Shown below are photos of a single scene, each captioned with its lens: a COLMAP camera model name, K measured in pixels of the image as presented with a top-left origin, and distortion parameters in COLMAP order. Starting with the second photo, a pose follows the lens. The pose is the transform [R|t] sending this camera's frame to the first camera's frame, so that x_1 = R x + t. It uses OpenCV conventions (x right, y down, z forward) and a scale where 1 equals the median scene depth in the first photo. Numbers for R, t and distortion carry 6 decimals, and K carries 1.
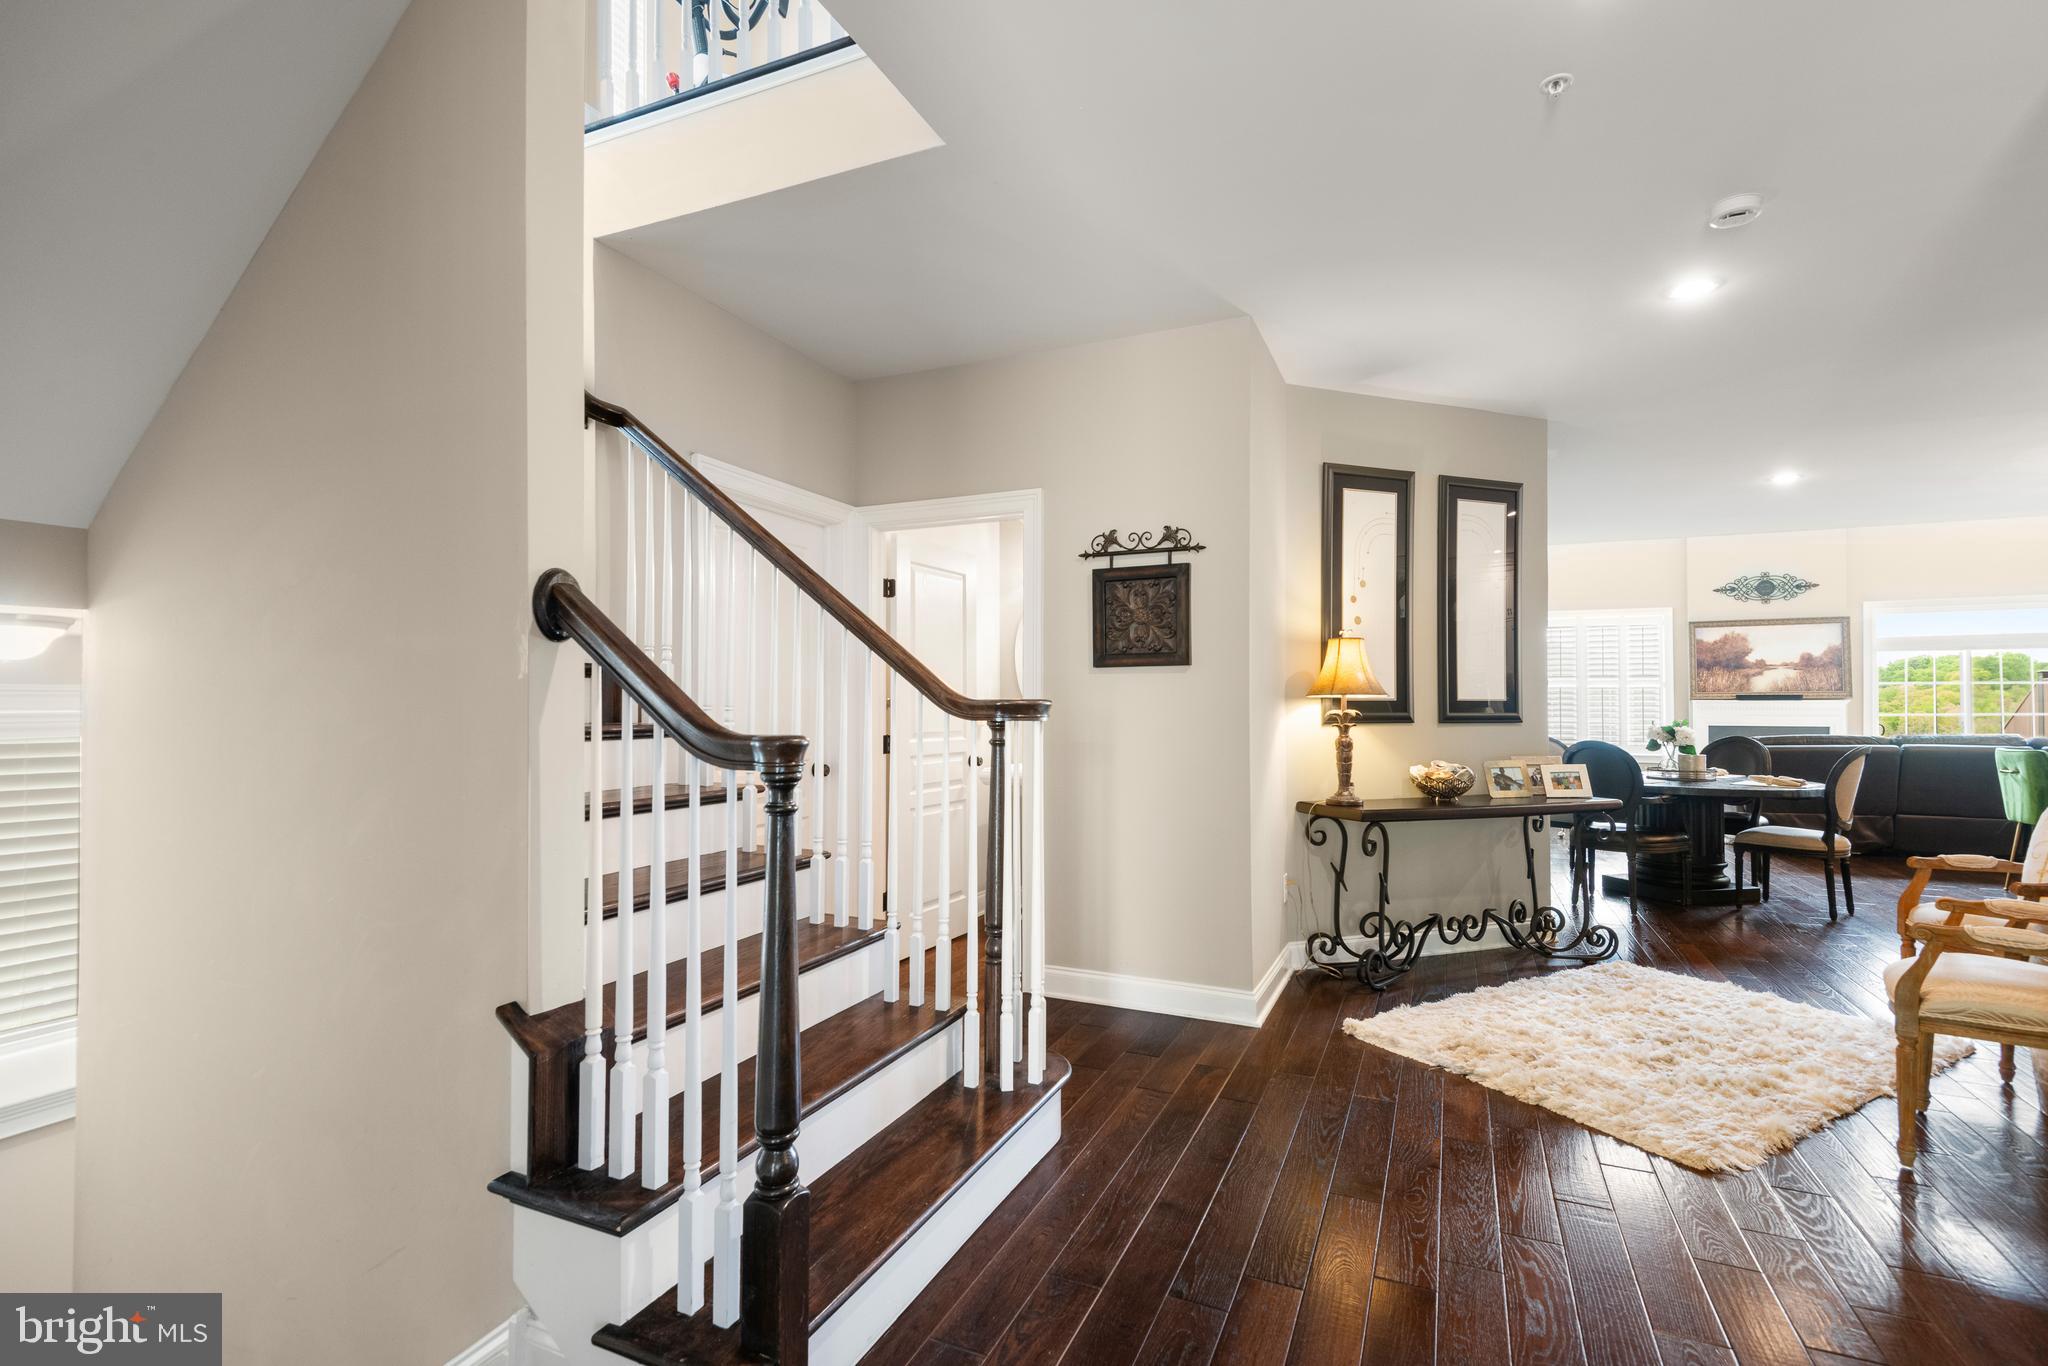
lens RADIAL K [[946.0, 0, 1026.1], [0, 946.0, 689.5], [0, 0, 1]] dist [0.014243, 0.000146]
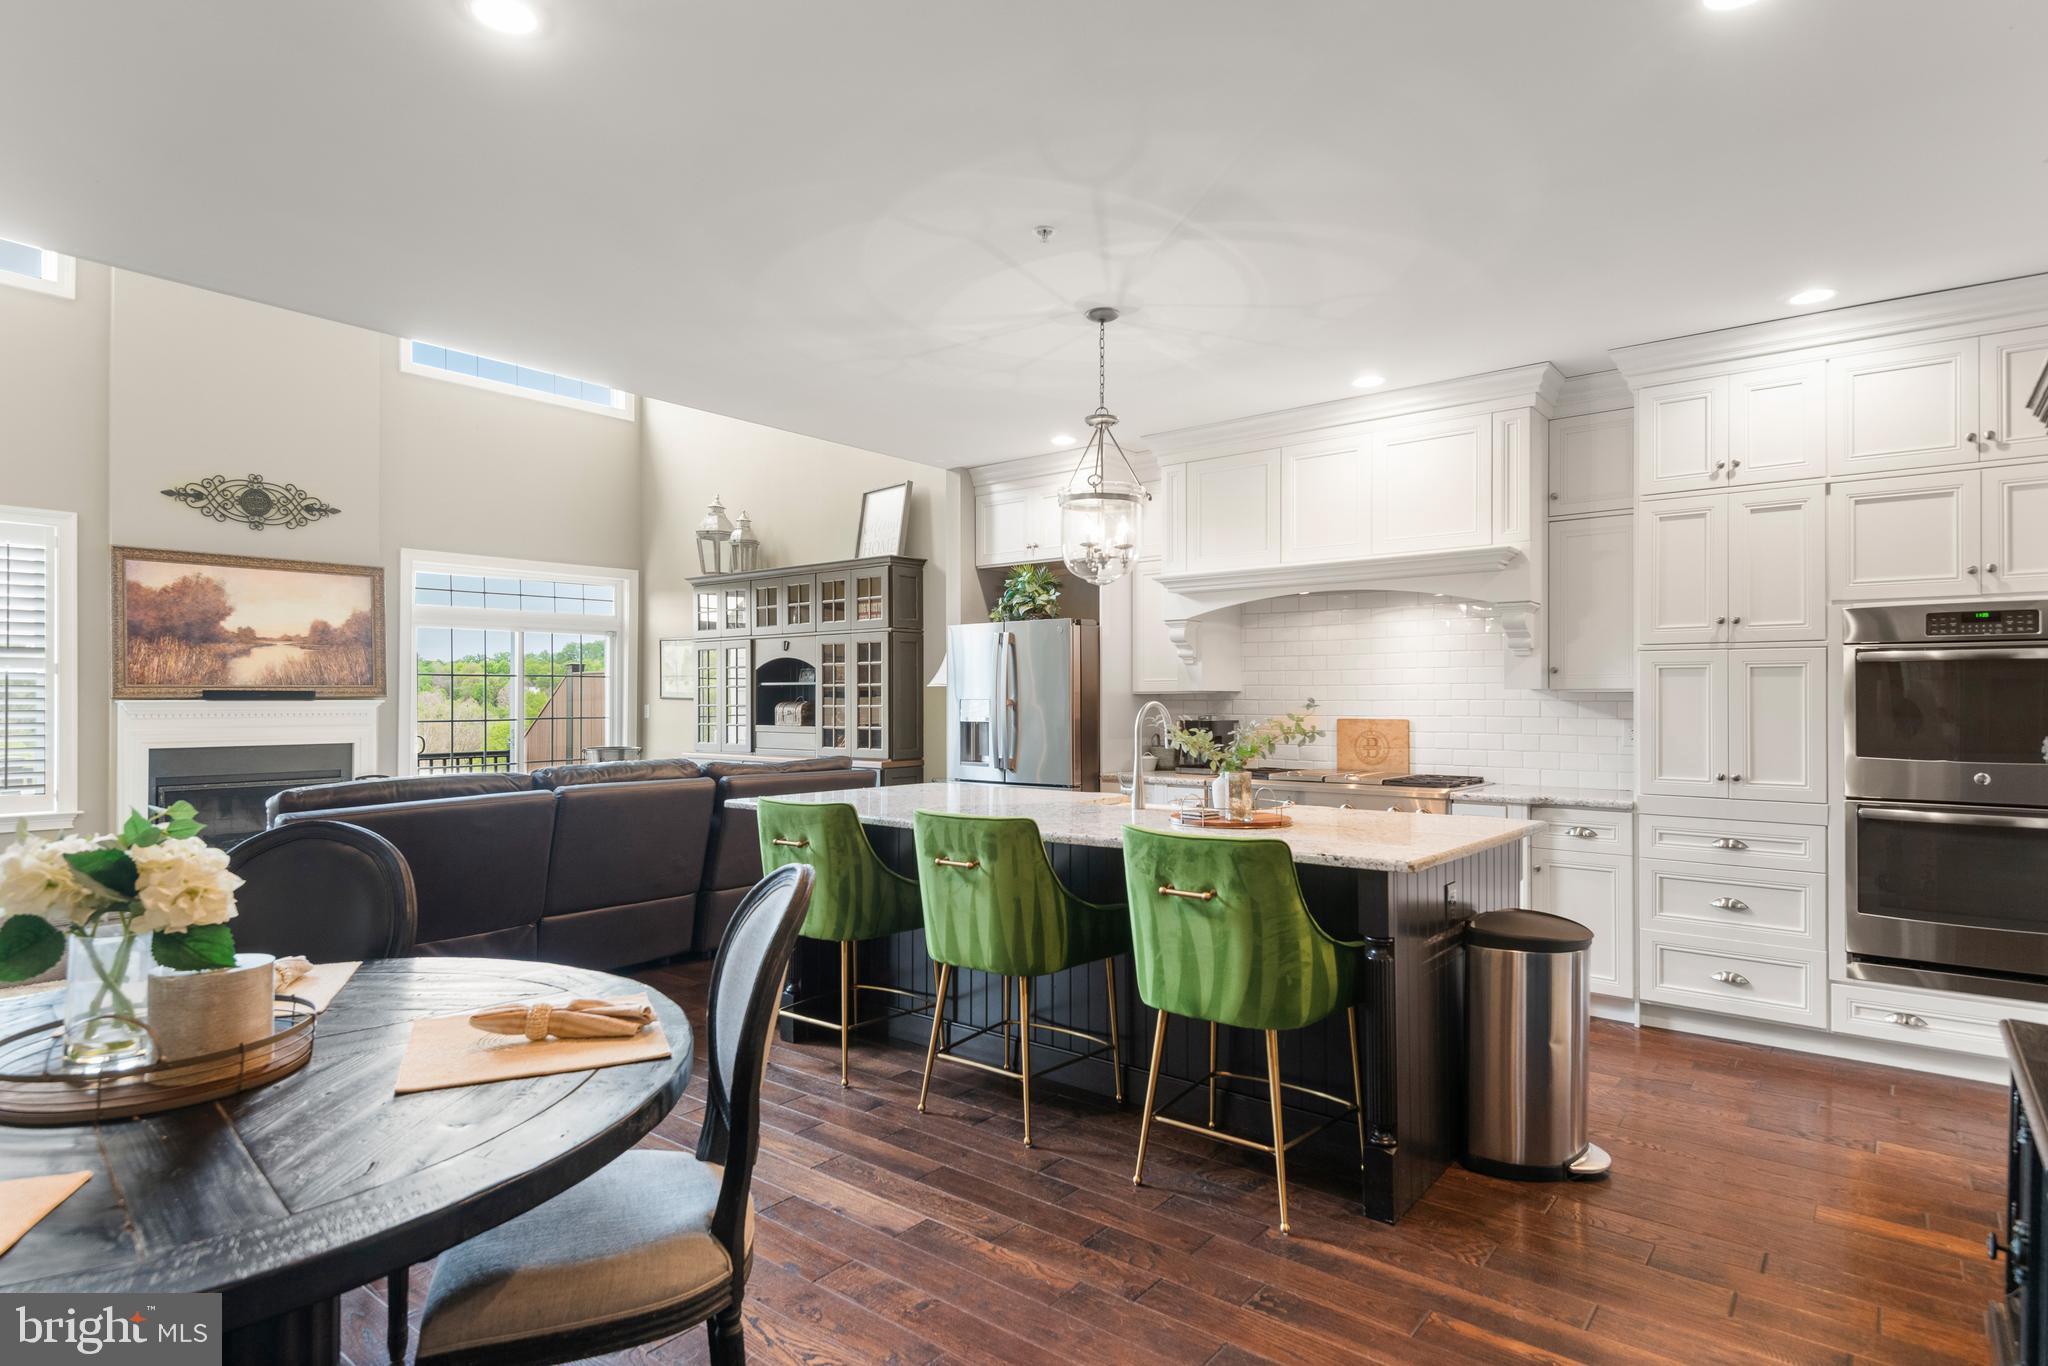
lens RADIAL K [[1087.8, 0, 1026.7], [0, 1087.8, 693.7], [0, 0, 1]] dist [0.016835, -0.001606]
pose [[0.250729, 0.004286, 0.968048, 0.258166], [-0.015137, 0.999885, -0.000507, 0.000844], [-0.967939, -0.014526, 0.250765, 0.390653]]
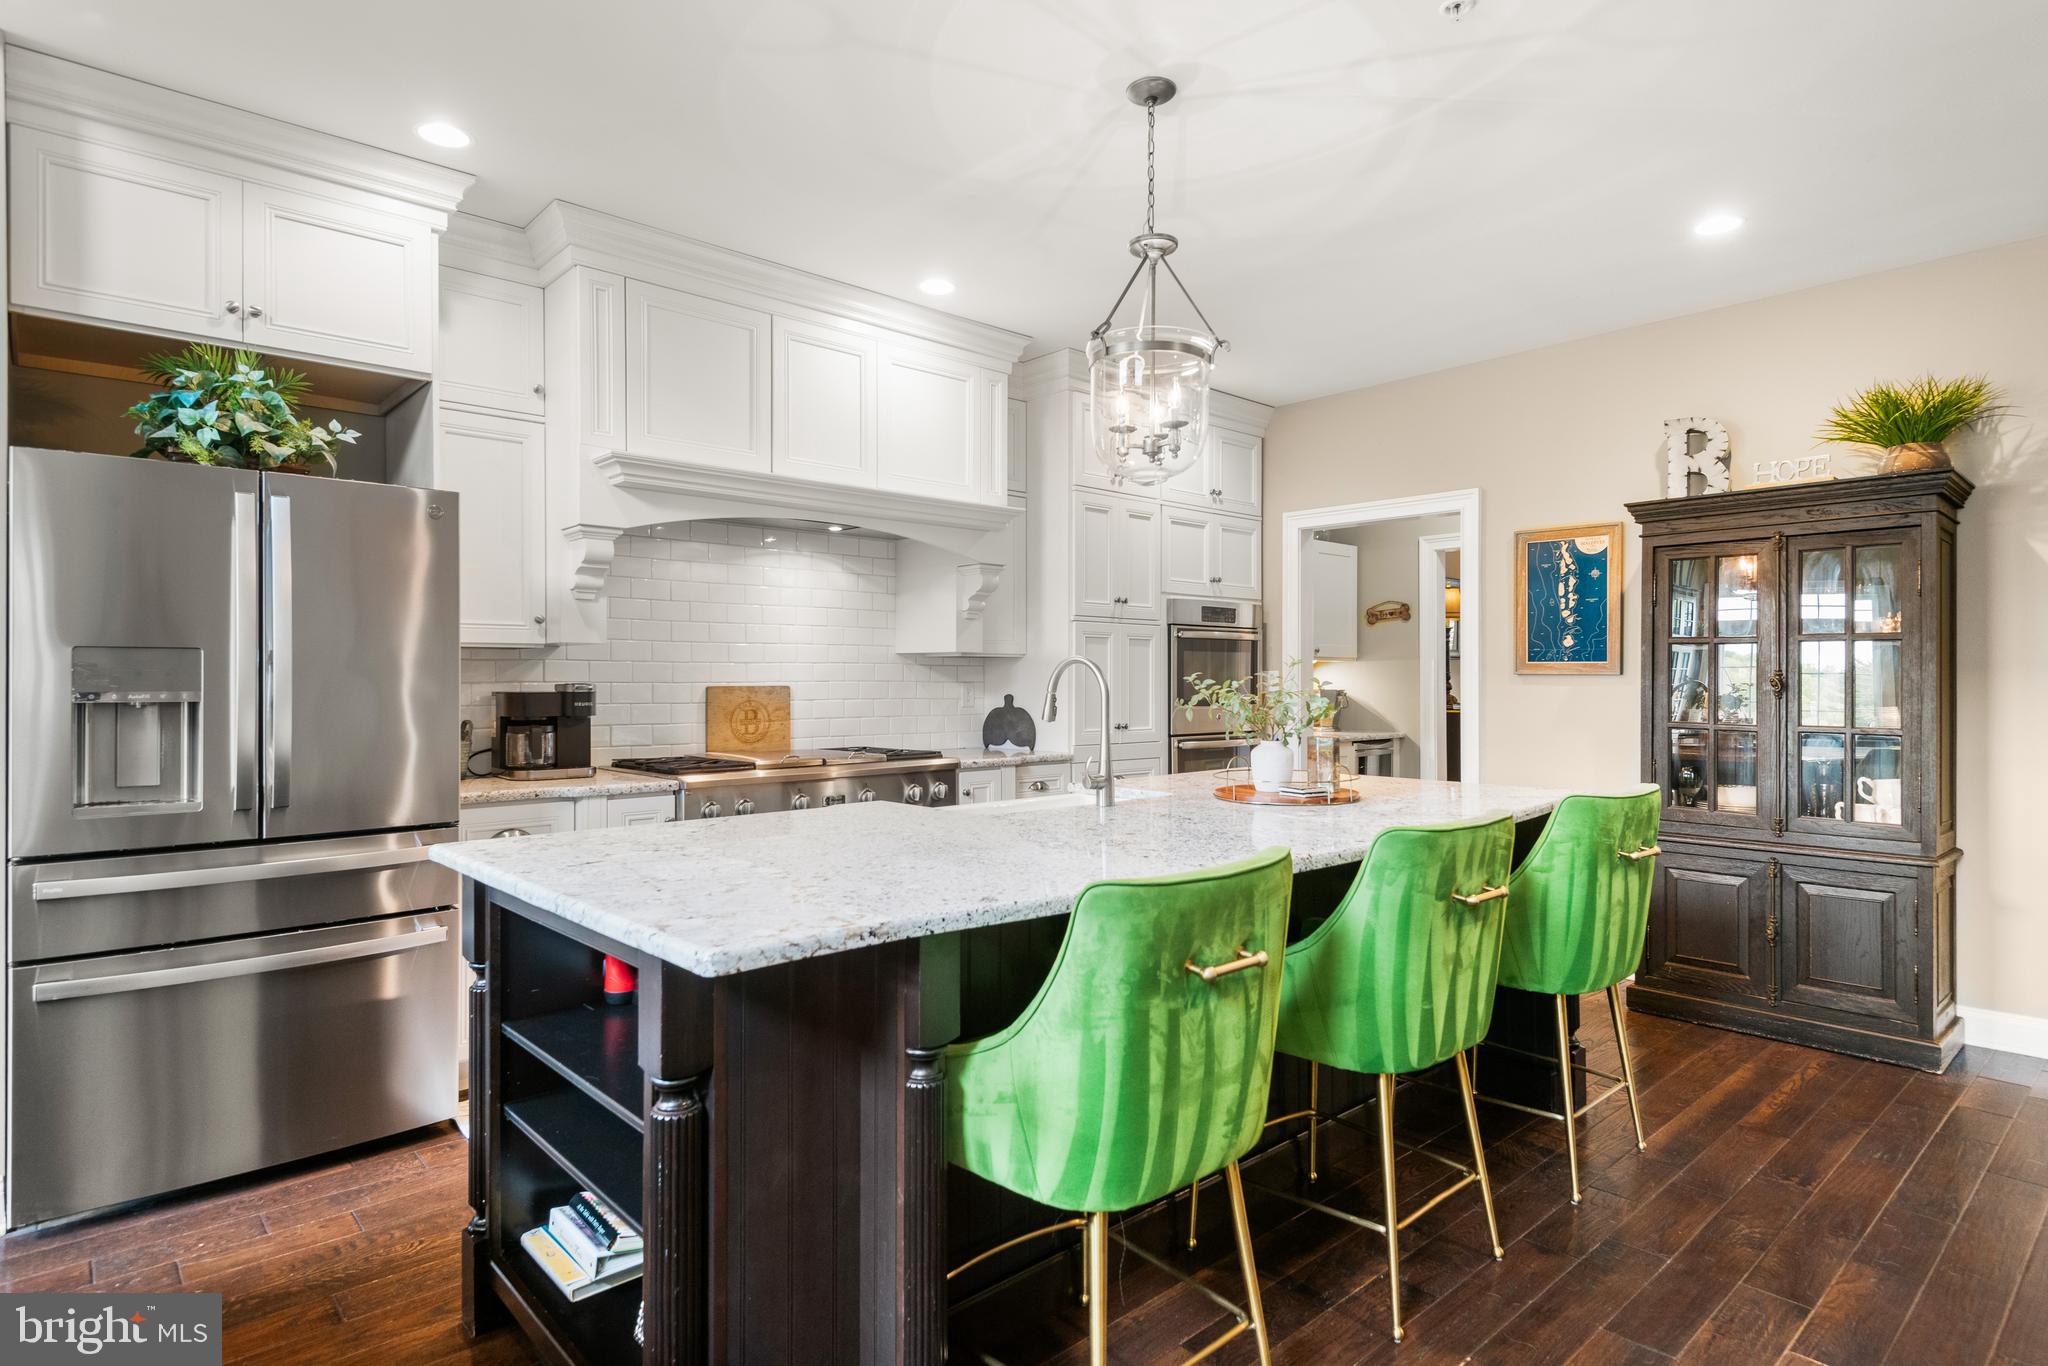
lens RADIAL K [[1087.8, 0, 1021.9], [0, 1087.8, 675.6], [0, 0, 1]] dist [0.016835, -0.001606]
pose [[-0.915061, -0.000380, 0.403316, 0.409408], [-0.008178, 0.999811, -0.017613, 0.007130], [-0.403233, -0.019415, -0.914891, 0.555505]]
